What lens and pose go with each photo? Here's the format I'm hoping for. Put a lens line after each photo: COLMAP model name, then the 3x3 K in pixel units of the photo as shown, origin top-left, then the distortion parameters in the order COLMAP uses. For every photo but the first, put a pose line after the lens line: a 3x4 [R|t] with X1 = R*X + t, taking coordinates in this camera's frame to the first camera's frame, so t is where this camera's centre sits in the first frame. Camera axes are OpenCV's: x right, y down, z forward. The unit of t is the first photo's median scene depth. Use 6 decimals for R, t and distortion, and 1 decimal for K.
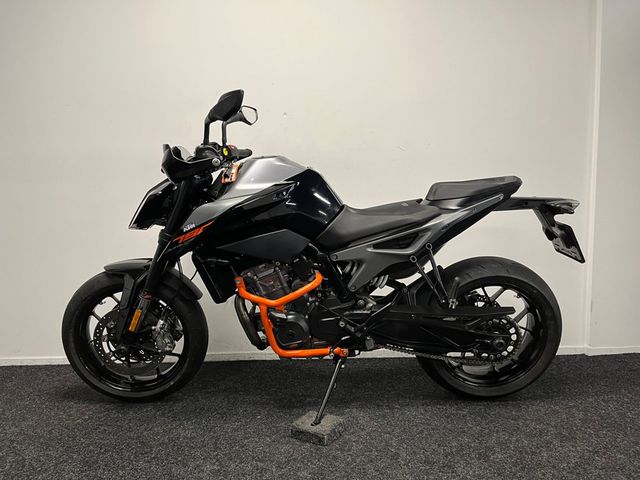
lens RADIAL K [[486.8, 0, 316.1], [0, 486.8, 243.6], [0, 0, 1]] dist [0.076867, -0.107514]
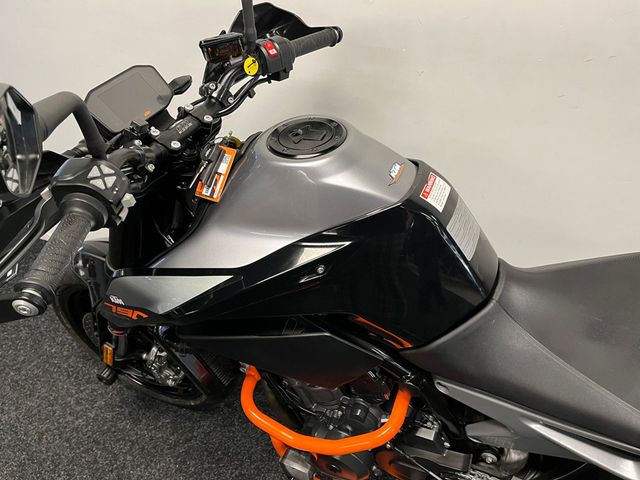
lens RADIAL K [[486.8, 0, 322.3], [0, 486.8, 239.8], [0, 0, 1]] dist [0.076867, -0.107514]
pose [[0.908239, 0.249342, -0.336052, 0.053820], [-0.047860, 0.859711, 0.508533, -0.294351], [0.415706, -0.445786, 0.792757, 0.659755]]
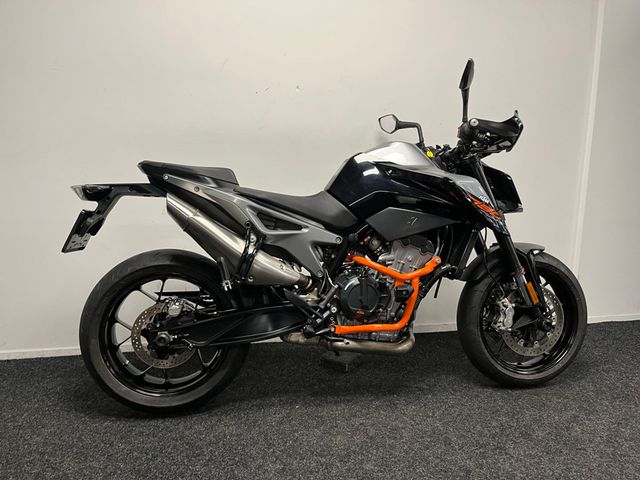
lens RADIAL K [[486.8, 0, 321.6], [0, 486.8, 244.1], [0, 0, 1]] dist [0.076867, -0.107514]
pose [[0.988088, -0.011739, 0.153439, -0.214753], [-0.001834, 0.996117, 0.088020, -0.061325], [-0.153876, -0.087253, 0.984230, 0.045493]]
